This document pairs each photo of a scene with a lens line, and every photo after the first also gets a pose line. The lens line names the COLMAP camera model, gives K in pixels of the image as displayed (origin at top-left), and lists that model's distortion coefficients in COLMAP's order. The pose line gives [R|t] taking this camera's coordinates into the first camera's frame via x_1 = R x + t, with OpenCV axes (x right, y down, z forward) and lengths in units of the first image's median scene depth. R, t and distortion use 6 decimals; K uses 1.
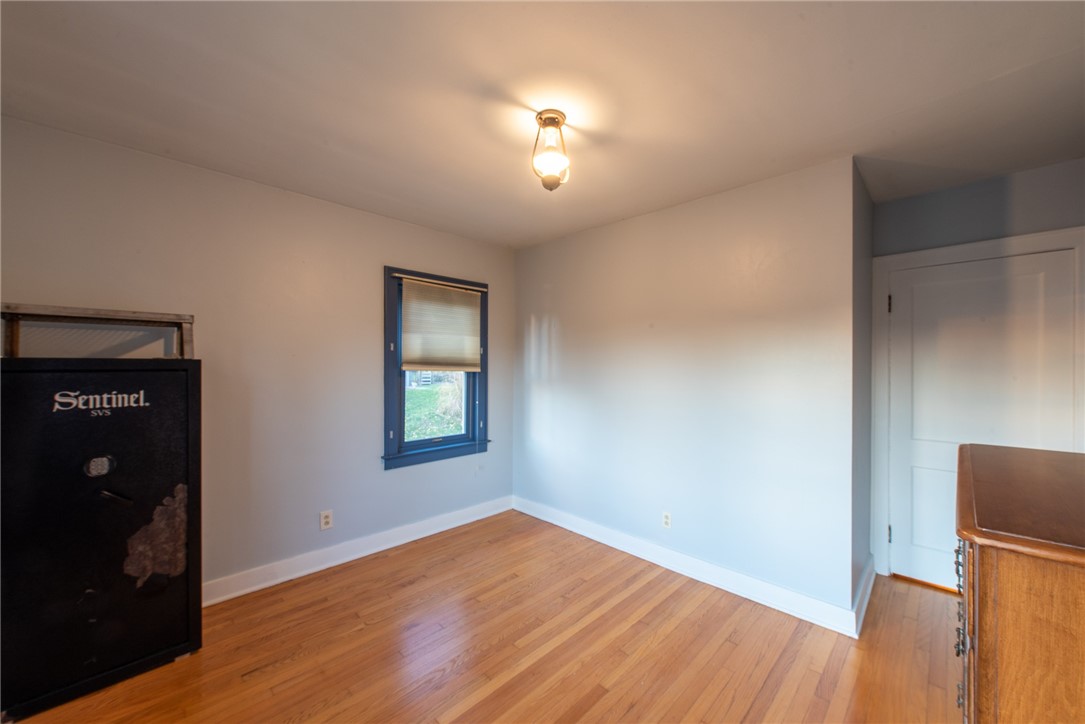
lens RADIAL K [[421.8, 0, 546.4], [0, 421.8, 364.7], [0, 0, 1]] dist [0.009627, -0.003043]
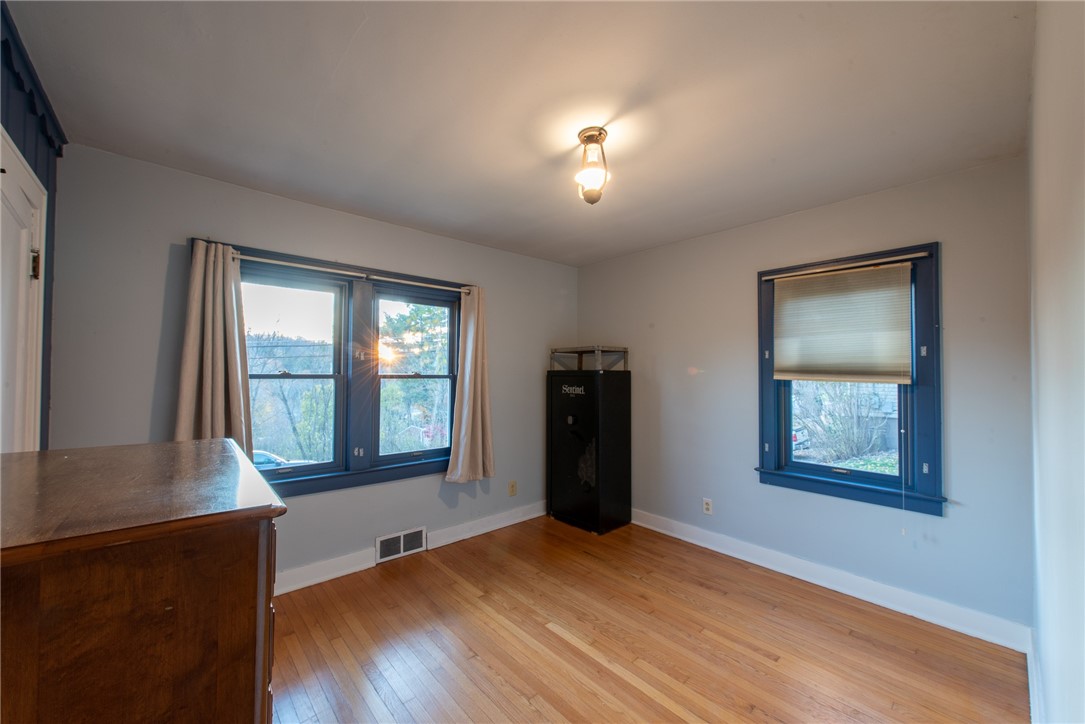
lens RADIAL K [[421.8, 0, 536.7], [0, 421.8, 365.6], [0, 0, 1]] dist [0.009627, -0.003043]
pose [[-0.083621, -0.022189, -0.996251, 0.716986], [-0.003502, 0.999752, -0.021973, 0.006129], [0.996491, 0.001652, -0.083678, 0.653407]]
